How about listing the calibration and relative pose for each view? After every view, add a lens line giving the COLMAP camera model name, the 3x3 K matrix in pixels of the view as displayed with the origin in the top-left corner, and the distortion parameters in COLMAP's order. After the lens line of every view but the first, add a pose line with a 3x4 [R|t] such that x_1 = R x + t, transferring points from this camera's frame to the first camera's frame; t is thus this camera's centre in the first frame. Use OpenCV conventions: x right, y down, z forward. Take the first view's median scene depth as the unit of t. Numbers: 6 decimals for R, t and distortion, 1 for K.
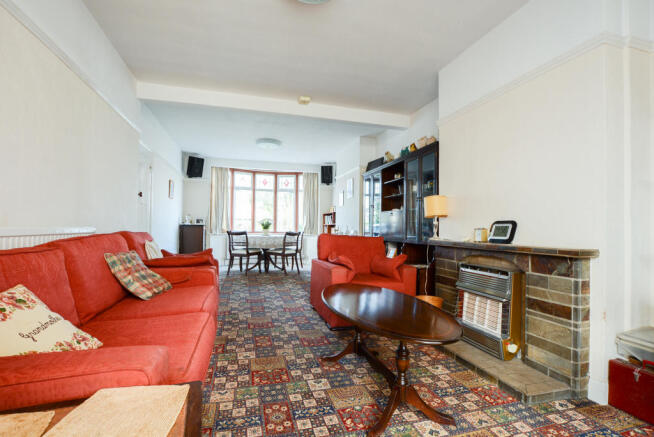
lens RADIAL K [[302.2, 0, 322.9], [0, 302.2, 229.5], [0, 0, 1]] dist [-0.032634, 0.000252]
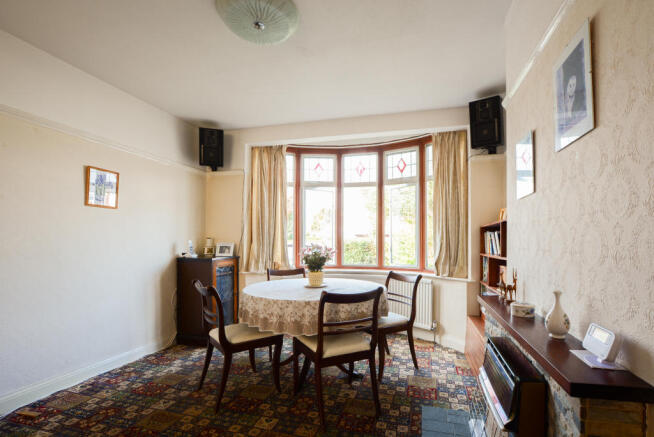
lens RADIAL K [[317.7, 0, 349.5], [0, 317.7, 234.3], [0, 0, 1]] dist [-0.001889, -0.000055]
pose [[0.881231, -0.023503, -0.472100, 0.048191], [0.009798, 0.999457, -0.031468, -0.032364], [0.472583, 0.023105, 0.880983, 0.575350]]
